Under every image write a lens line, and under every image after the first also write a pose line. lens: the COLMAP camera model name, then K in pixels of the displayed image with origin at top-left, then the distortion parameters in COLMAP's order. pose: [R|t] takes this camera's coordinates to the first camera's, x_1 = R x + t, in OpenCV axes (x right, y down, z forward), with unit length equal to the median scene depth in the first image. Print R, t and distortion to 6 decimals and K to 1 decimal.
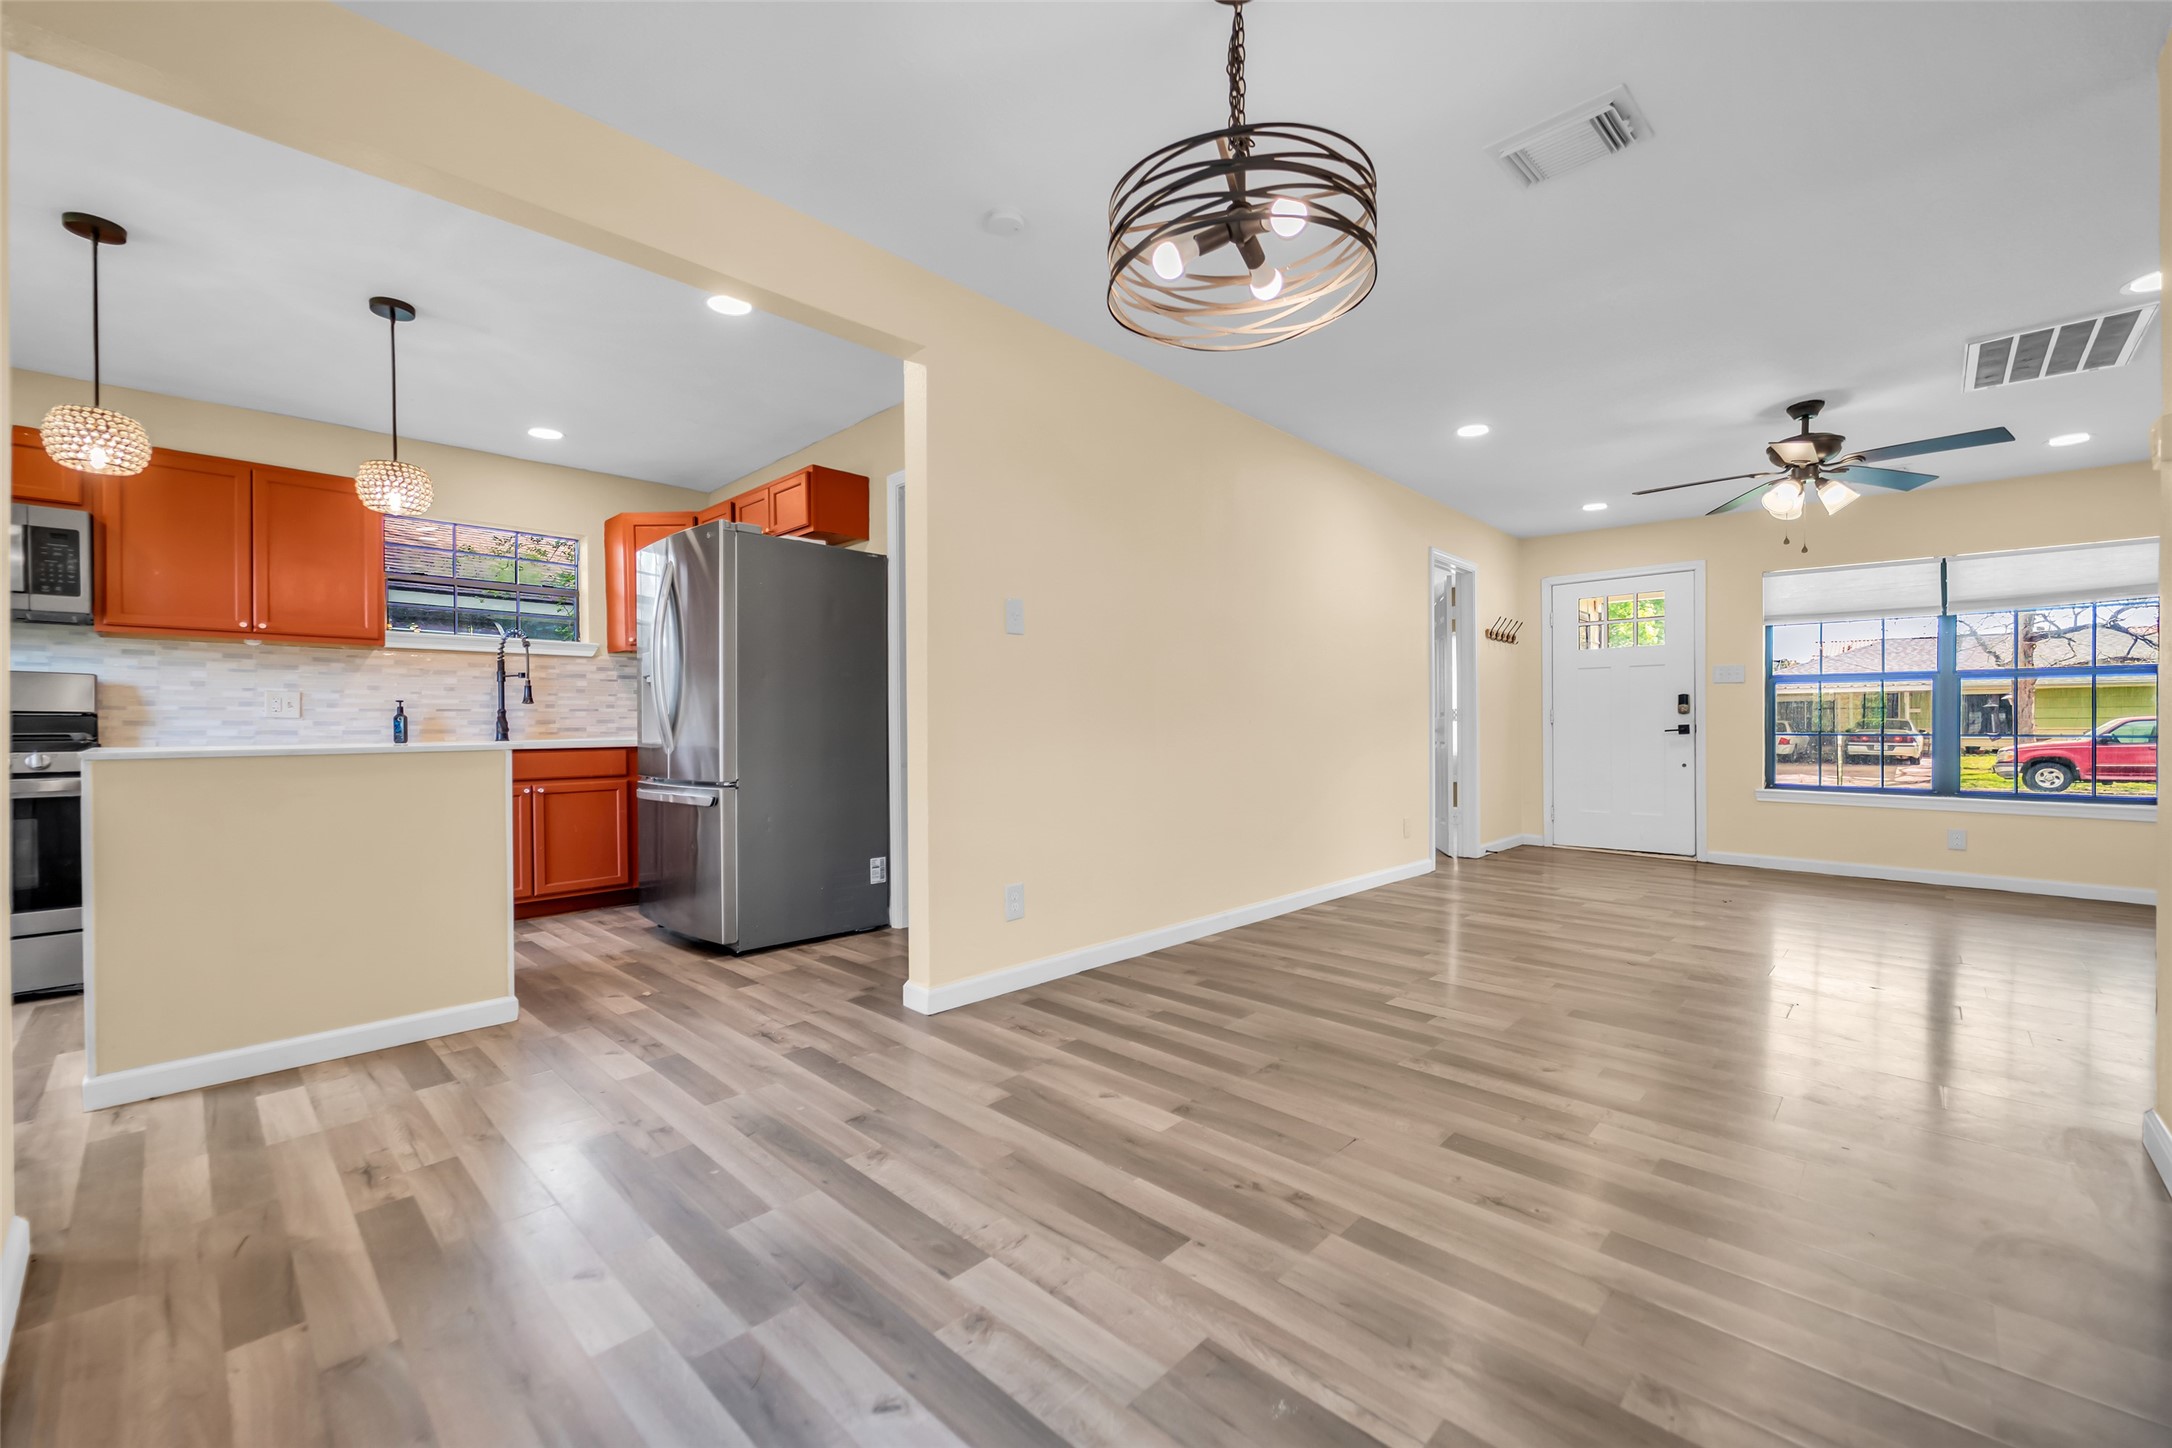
lens RADIAL K [[884.5, 0, 1073.2], [0, 884.5, 725.2], [0, 0, 1]] dist [0.005525, -0.000854]
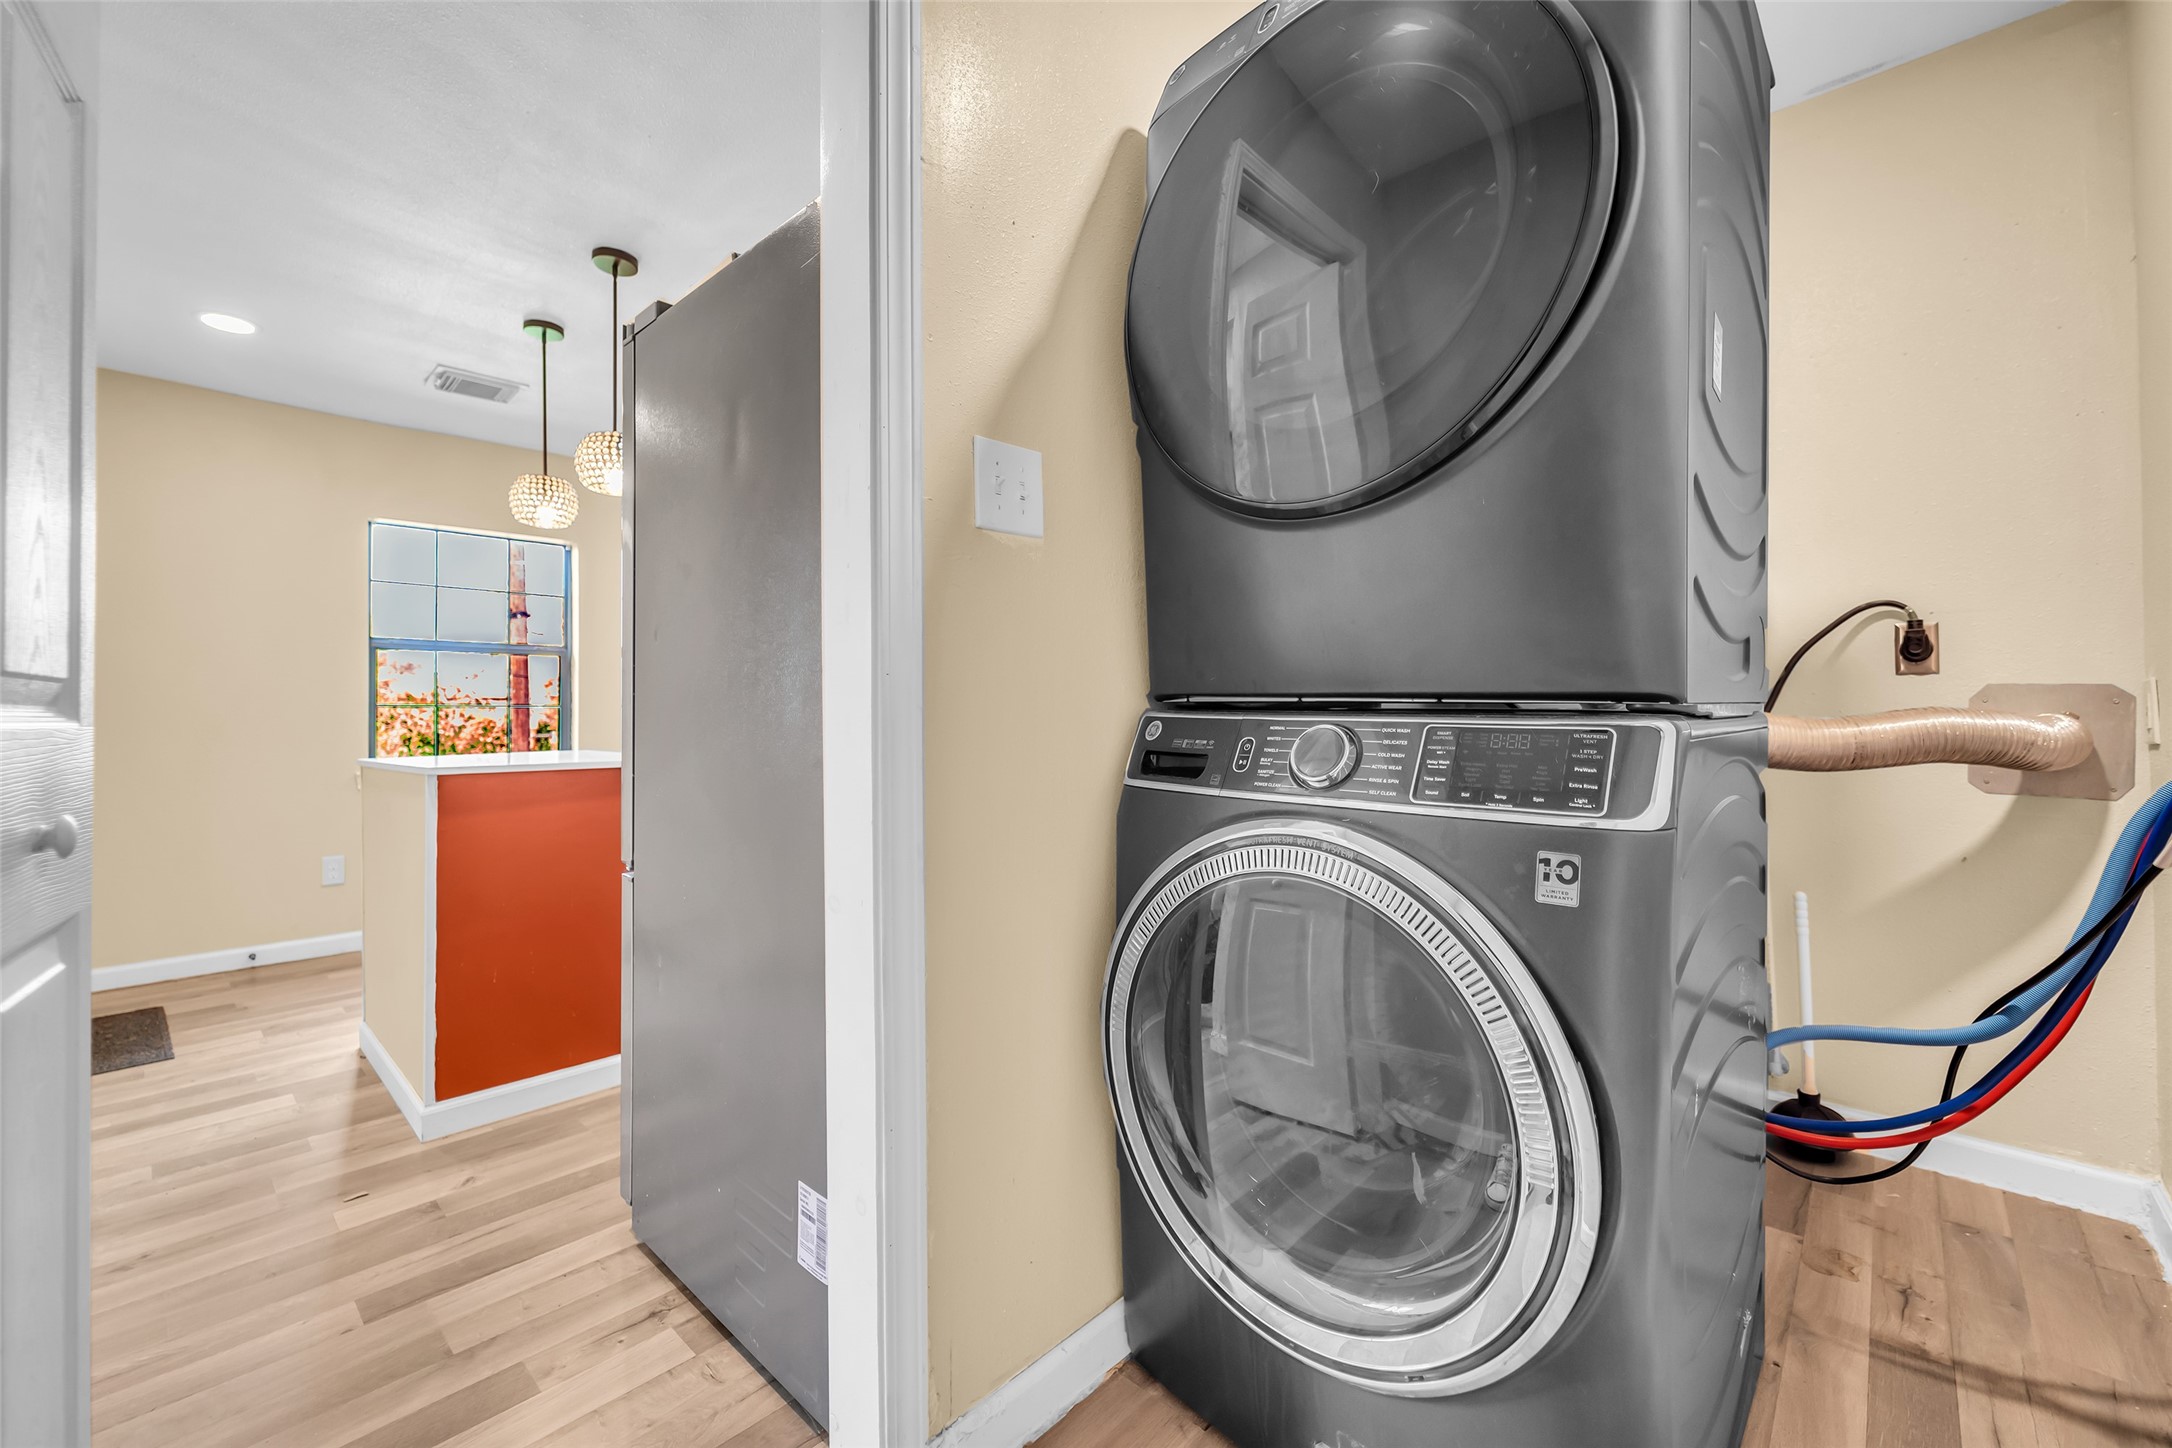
lens RADIAL K [[881.1, 0, 1071.1], [0, 881.1, 720.0], [0, 0, 1]] dist [0.002789, -0.000594]
pose [[0.016681, -0.003052, -0.999856, 0.095665], [0.000672, 0.999995, -0.003041, -0.011909], [0.999861, -0.000621, 0.016683, 1.280484]]
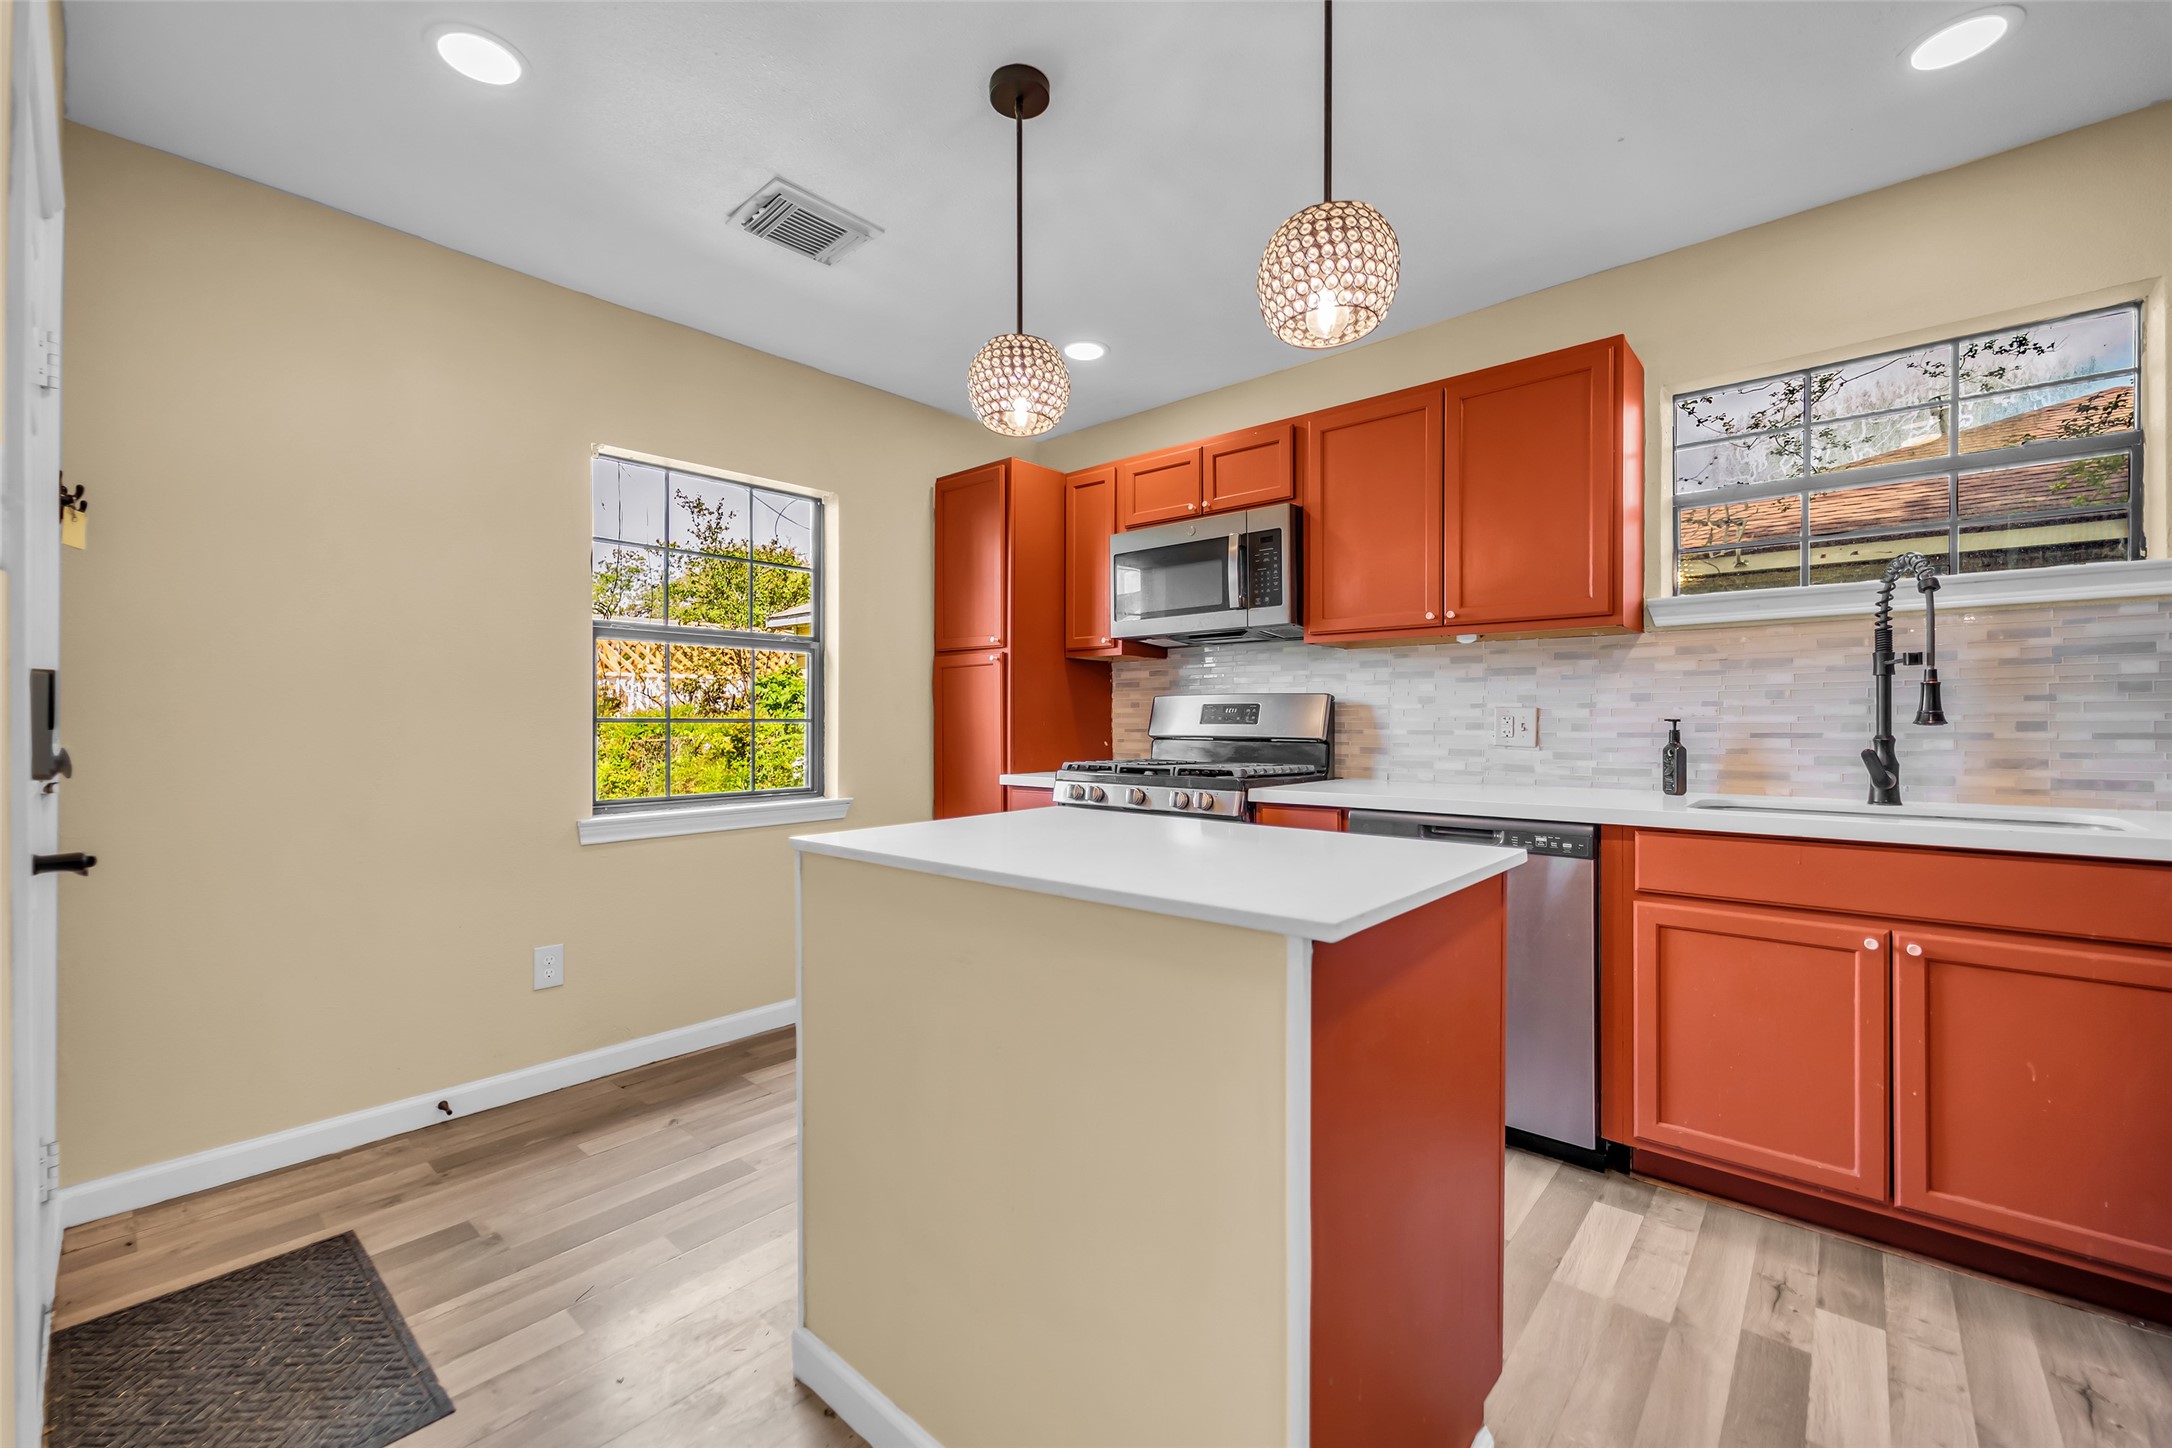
lens RADIAL K [[881.1, 0, 1071.1], [0, 881.1, 720.0], [0, 0, 1]] dist [0.002789, -0.000594]
pose [[0.041458, 0.004419, -0.999130, -0.280166], [0.001101, 0.999989, 0.004468, -0.038412], [0.999140, -0.001286, 0.041453, 0.763472]]
